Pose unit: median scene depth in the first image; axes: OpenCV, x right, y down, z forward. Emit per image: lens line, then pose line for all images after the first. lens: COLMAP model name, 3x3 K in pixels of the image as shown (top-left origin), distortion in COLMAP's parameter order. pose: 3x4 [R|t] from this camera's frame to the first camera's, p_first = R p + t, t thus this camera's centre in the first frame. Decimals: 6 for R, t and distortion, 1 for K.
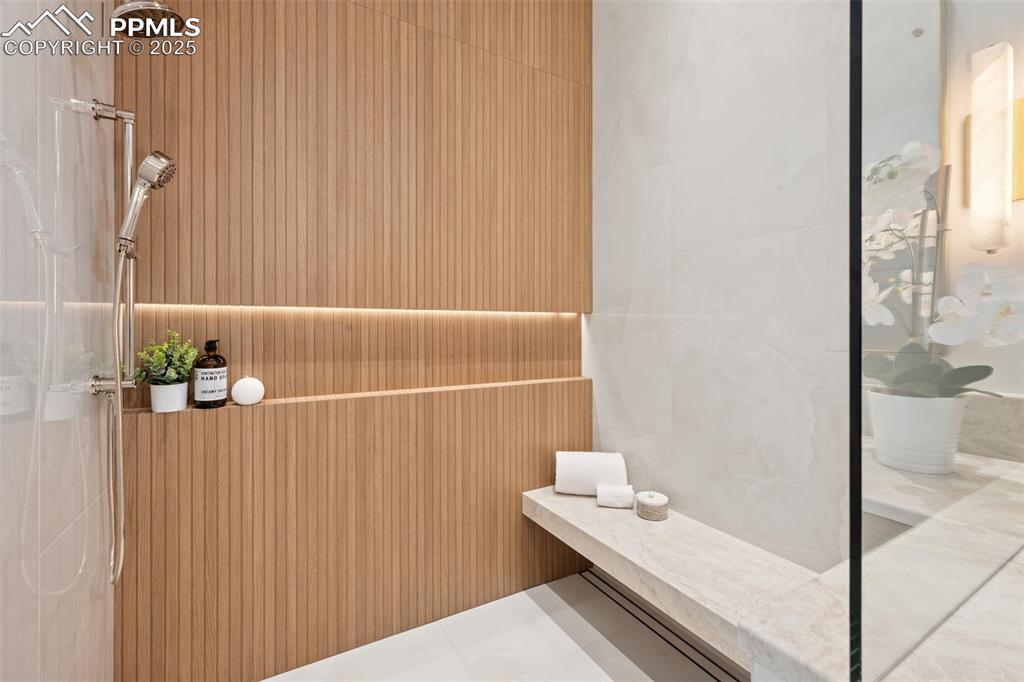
lens RADIAL K [[425.9, 0, 521.4], [0, 425.9, 335.3], [0, 0, 1]] dist [0.003741, 0.000687]
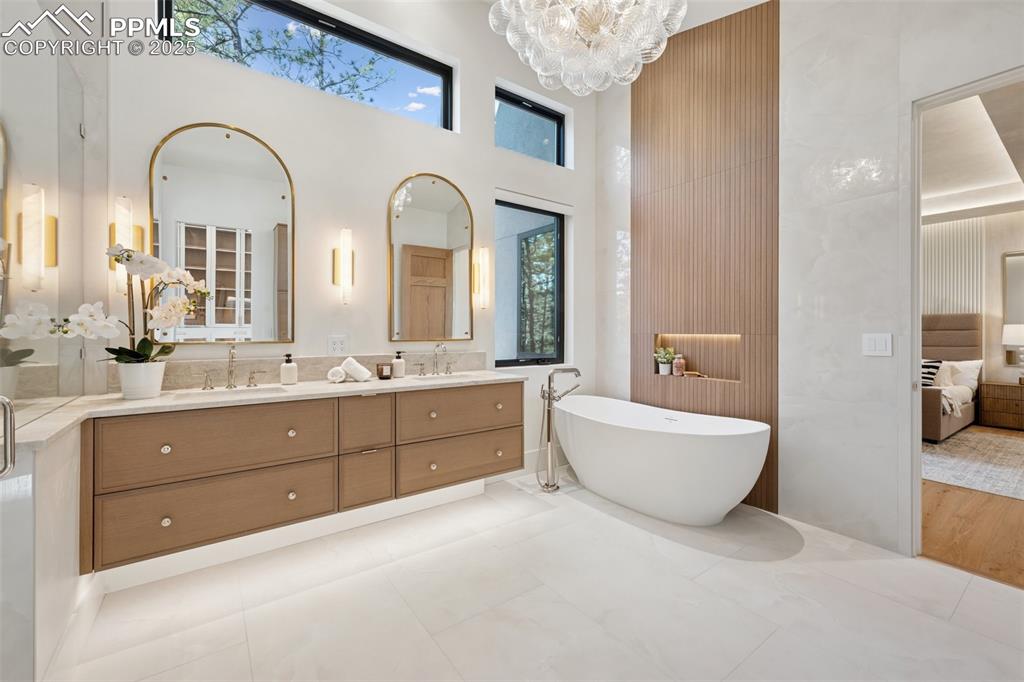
lens RADIAL K [[425.9, 0, 515.5], [0, 425.9, 332.5], [0, 0, 1]] dist [0.003741, 0.000687]
pose [[-0.093497, 0.000001, 0.995620, -1.046982], [0.000981, 1.000000, 0.000091, -0.004583], [-0.995619, 0.000985, -0.093497, -0.998242]]
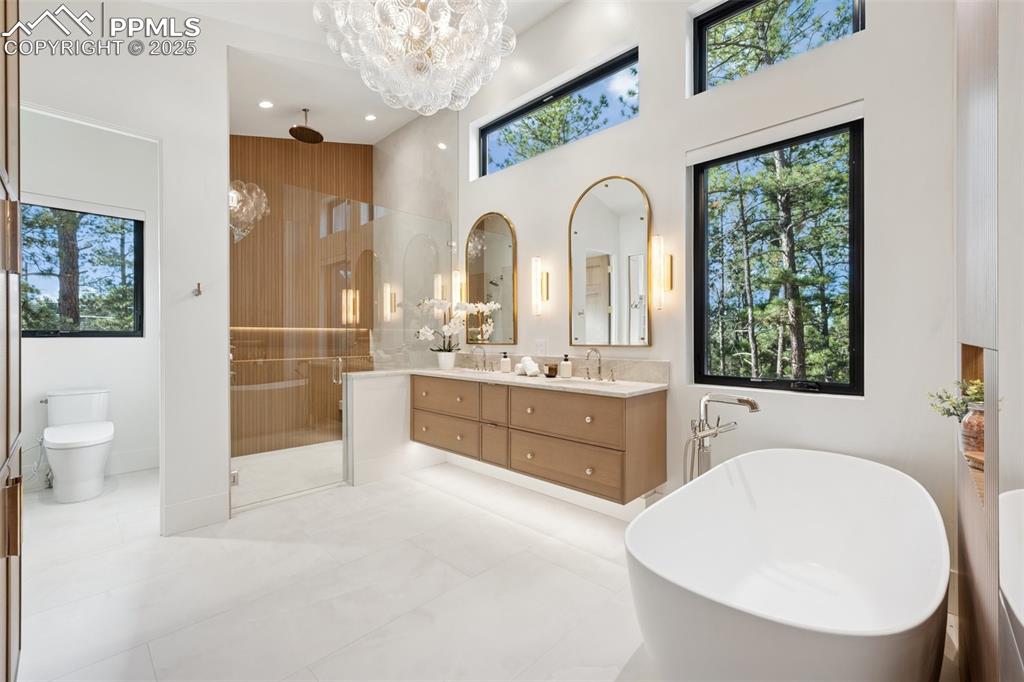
lens RADIAL K [[425.9, 0, 510.1], [0, 425.9, 339.9], [0, 0, 1]] dist [0.003741, 0.000687]
pose [[0.966811, 0.003116, 0.255475, 0.725488], [-0.003577, 0.999993, 0.001341, 0.008510], [-0.255469, -0.002210, 0.966815, -3.592236]]
